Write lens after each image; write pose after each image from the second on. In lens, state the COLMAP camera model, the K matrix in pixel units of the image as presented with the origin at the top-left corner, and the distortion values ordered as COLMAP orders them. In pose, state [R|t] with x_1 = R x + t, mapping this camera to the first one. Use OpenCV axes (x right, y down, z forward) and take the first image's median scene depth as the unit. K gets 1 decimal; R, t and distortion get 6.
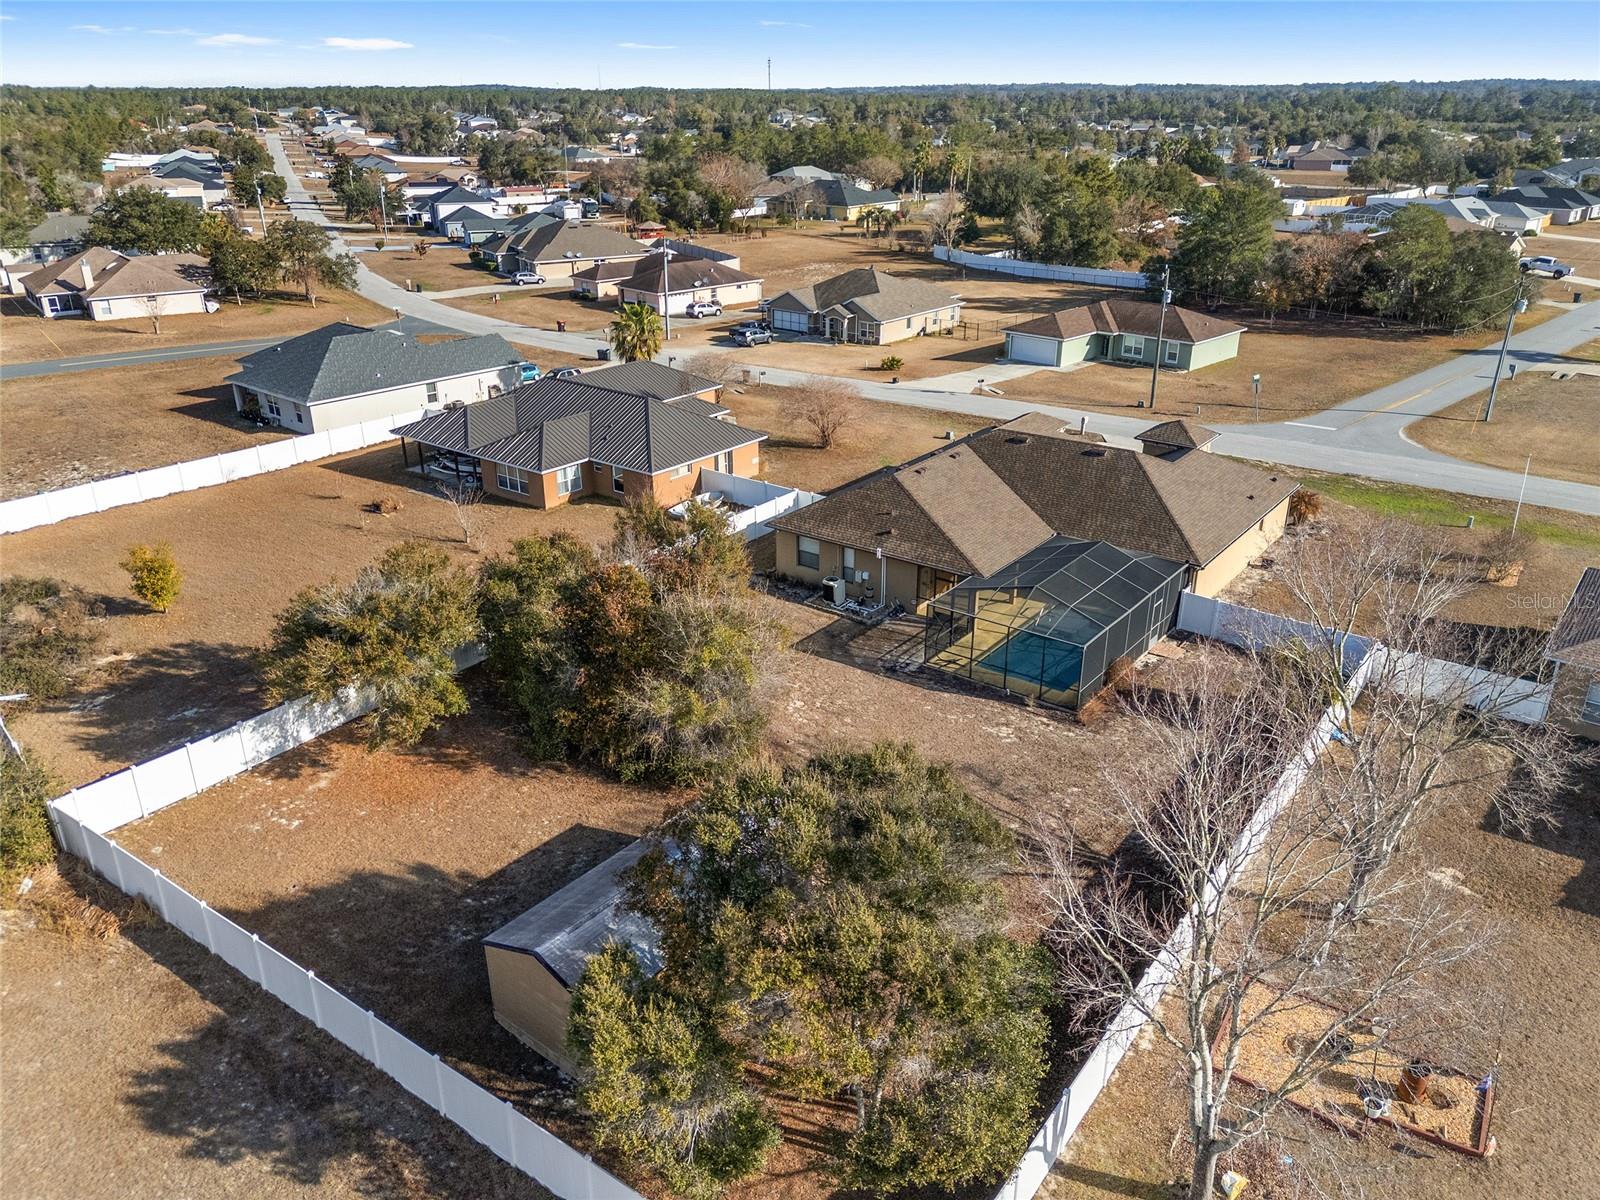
lens RADIAL K [[1158.8, 0, 800.0], [0, 1158.8, 600.0], [0, 0, 1]] dist [0.071721, -0.003978]
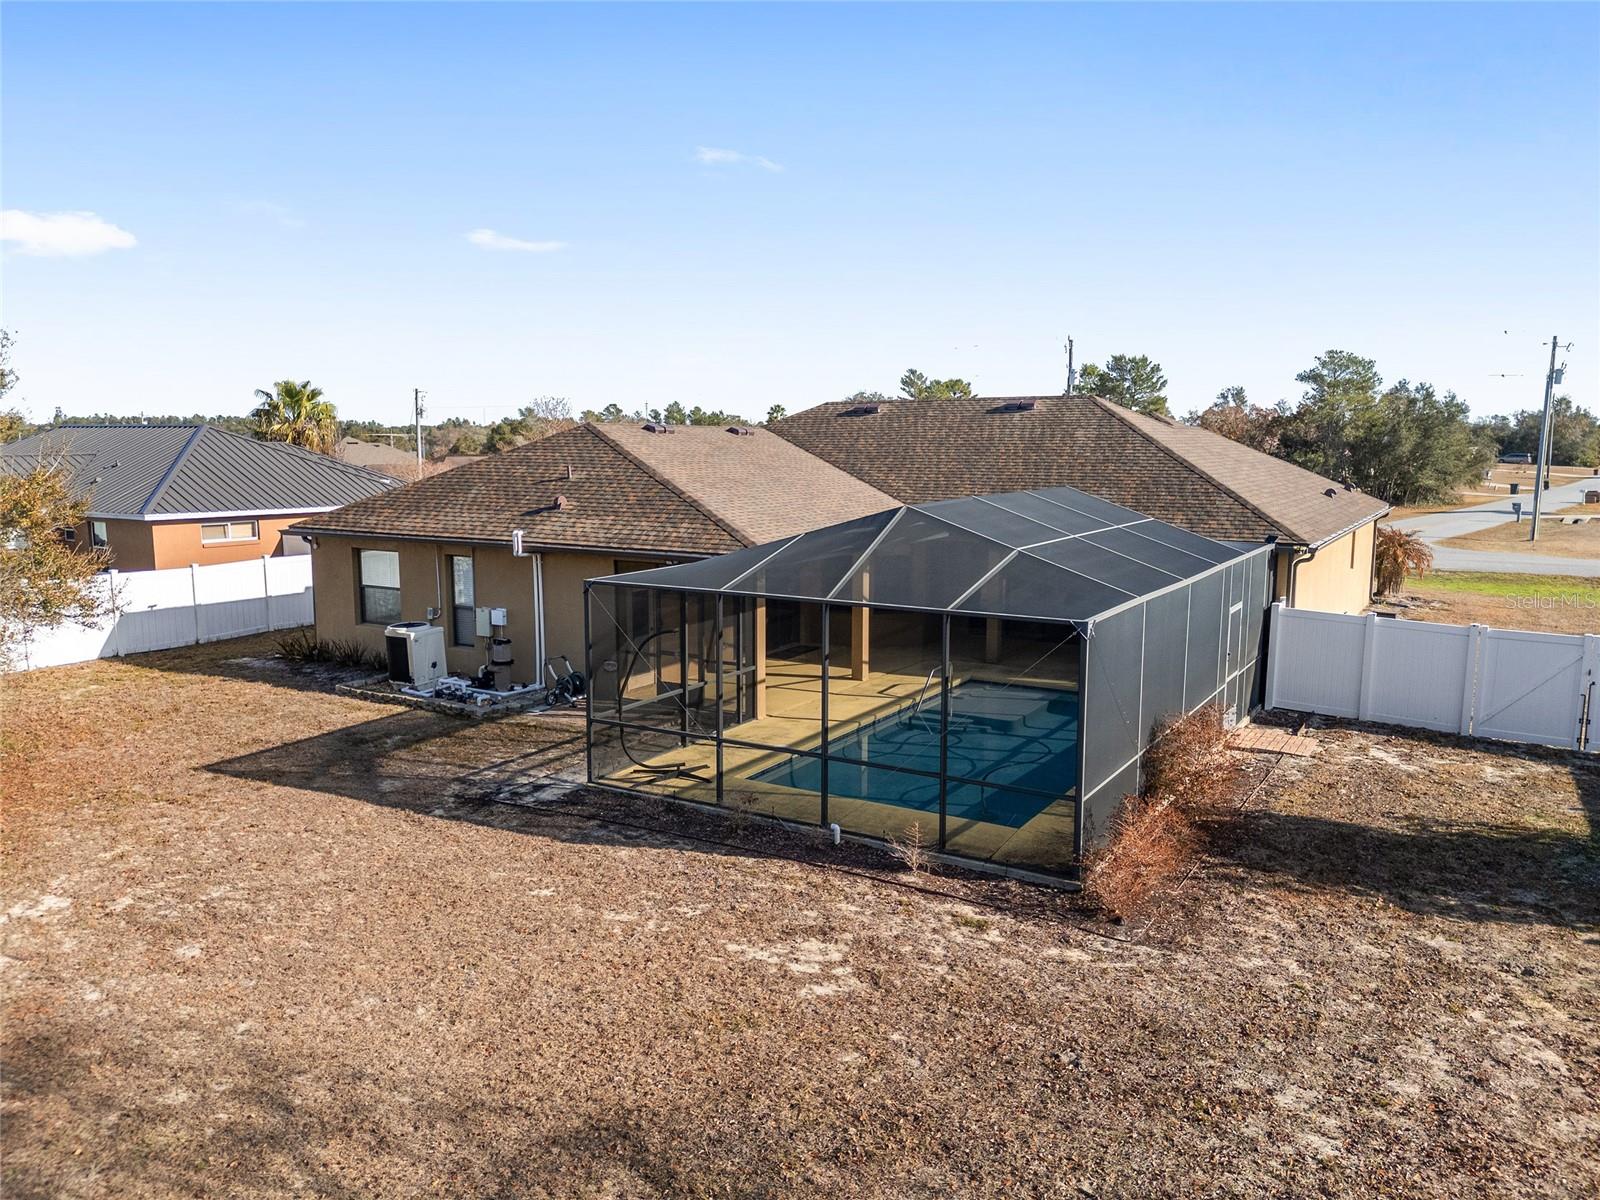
lens RADIAL K [[1158.8, 0, 800.0], [0, 1158.8, 600.0], [0, 0, 1]] dist [0.071721, -0.003978]
pose [[0.995292, -0.019046, 0.095027, 0.136613], [0.043863, 0.962857, -0.266426, 0.095865], [-0.086423, 0.269340, 0.959159, 0.669914]]
